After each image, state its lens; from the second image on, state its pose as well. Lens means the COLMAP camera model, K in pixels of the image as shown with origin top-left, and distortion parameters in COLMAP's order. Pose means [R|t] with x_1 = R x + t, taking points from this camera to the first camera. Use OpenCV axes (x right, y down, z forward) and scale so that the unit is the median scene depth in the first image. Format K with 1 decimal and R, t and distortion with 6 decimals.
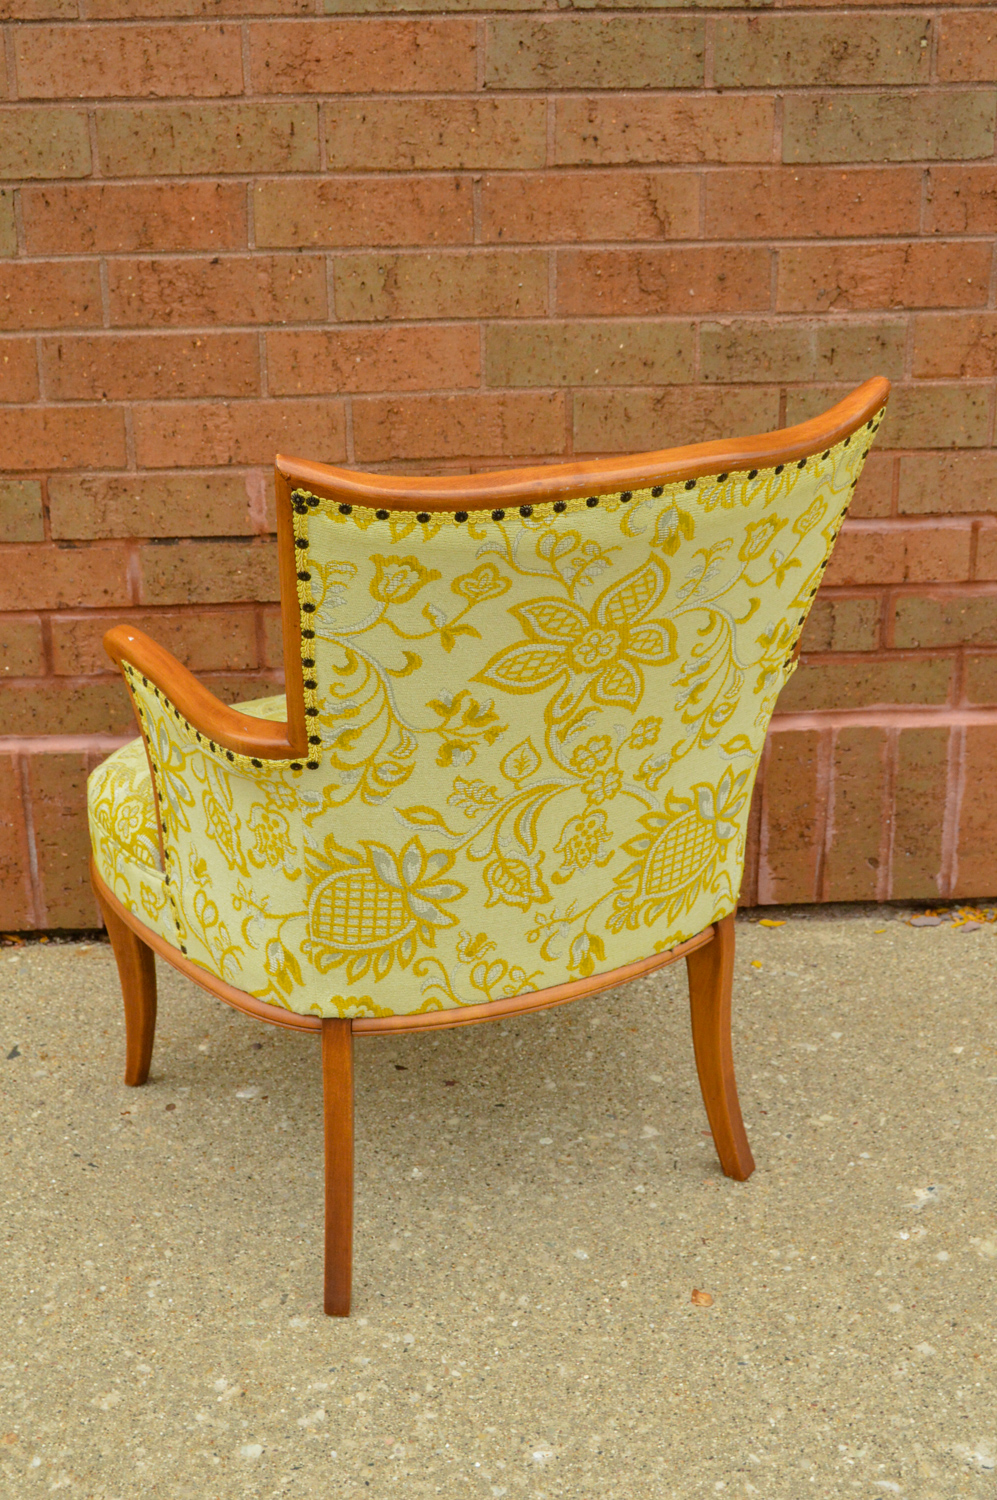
lens RADIAL K [[2245.3, 0, 498.5], [0, 2245.3, 750.0], [0, 0, 1]] dist [-0.048648, 0.016318]
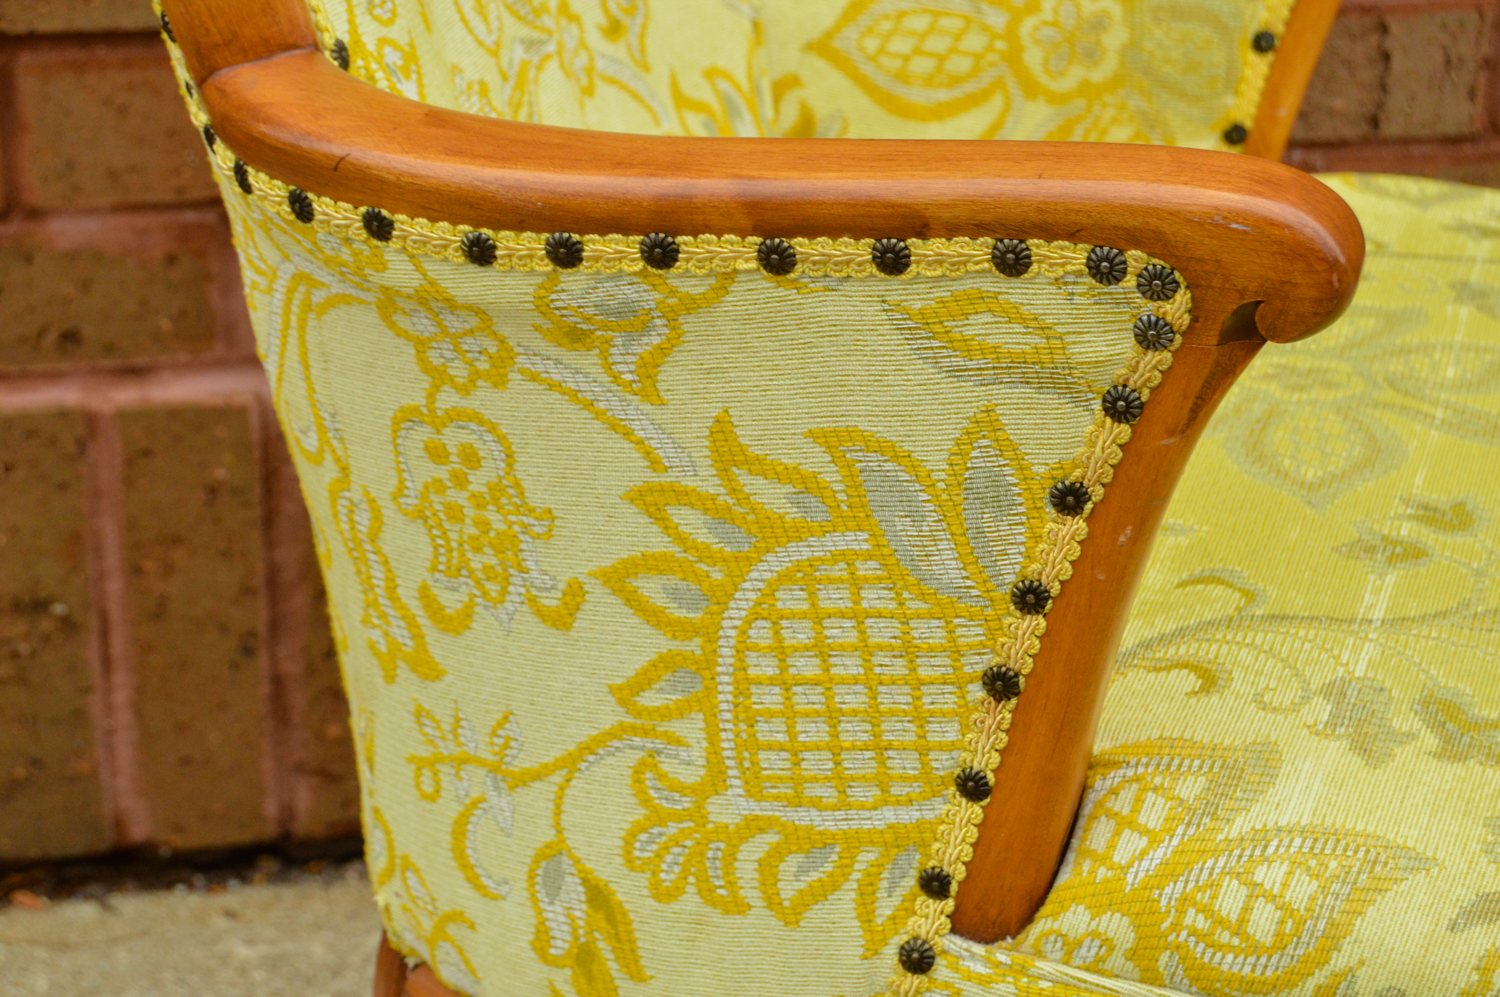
lens RADIAL K [[3403.3, 0, 749.4], [0, 3403.3, 525.4], [0, 0, 1]] dist [-0.021162, 0.116563]
pose [[0.981416, -0.044320, 0.186701, -0.100342], [0.047954, 0.998737, -0.014995, 0.036107], [-0.185801, 0.023669, 0.982302, 0.427995]]
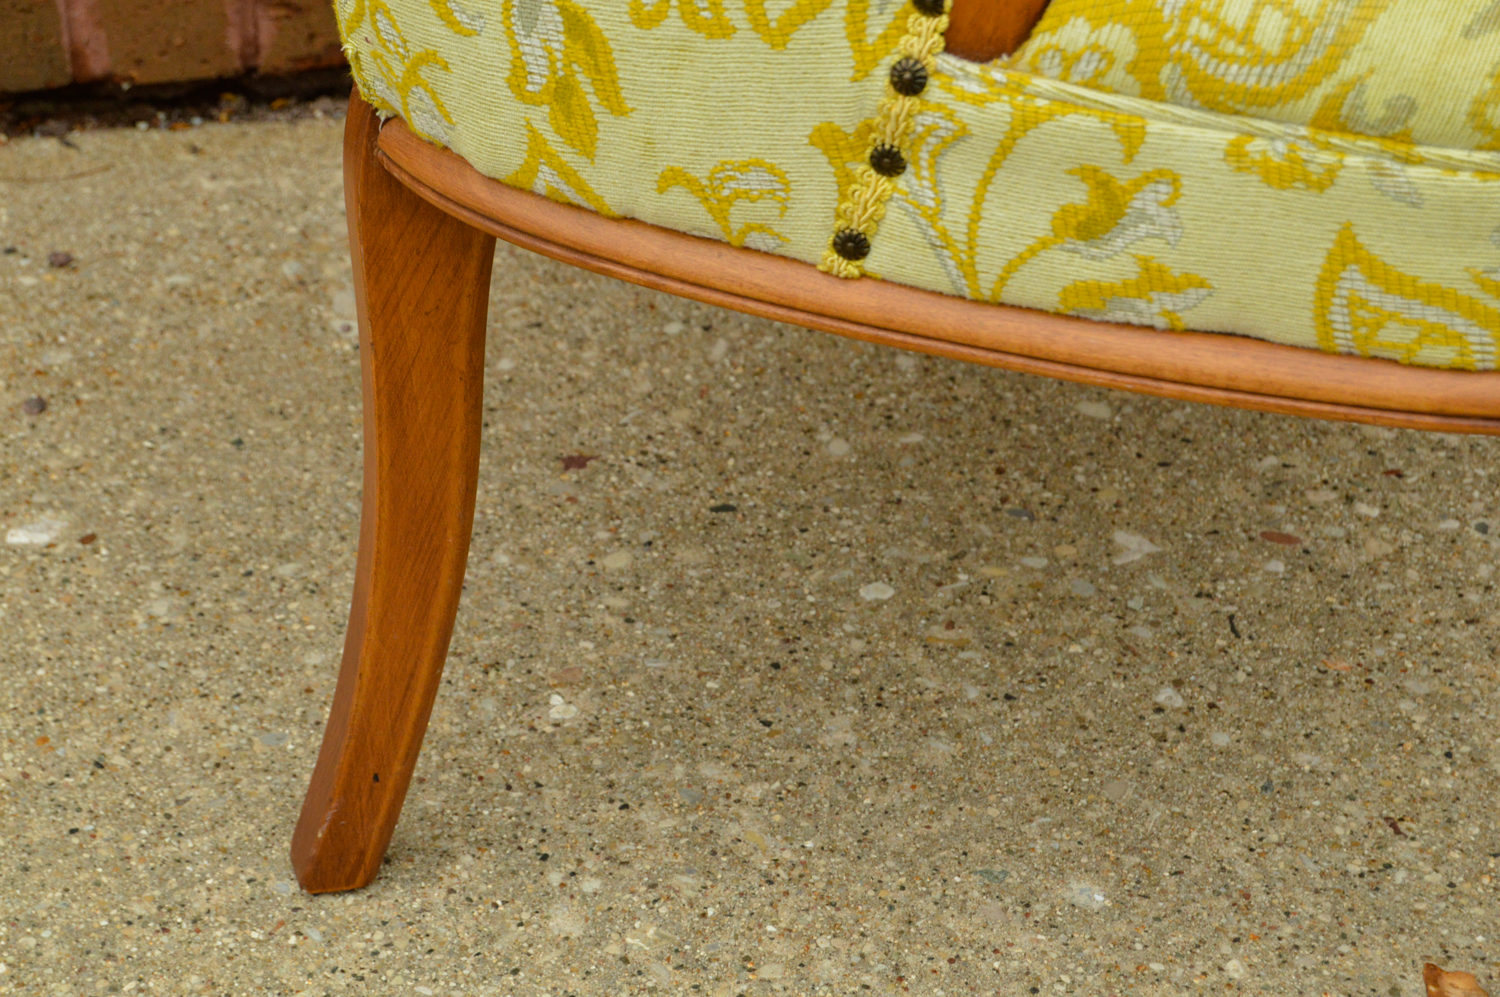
lens RADIAL K [[3427.1, 0, 748.1], [0, 3427.1, 516.3], [0, 0, 1]] dist [-0.022244, -0.146628]
pose [[0.979595, -0.078997, 0.184807, -0.101966], [0.048612, 0.985342, 0.163515, 0.065337], [-0.195016, -0.151195, 0.969076, 0.438224]]
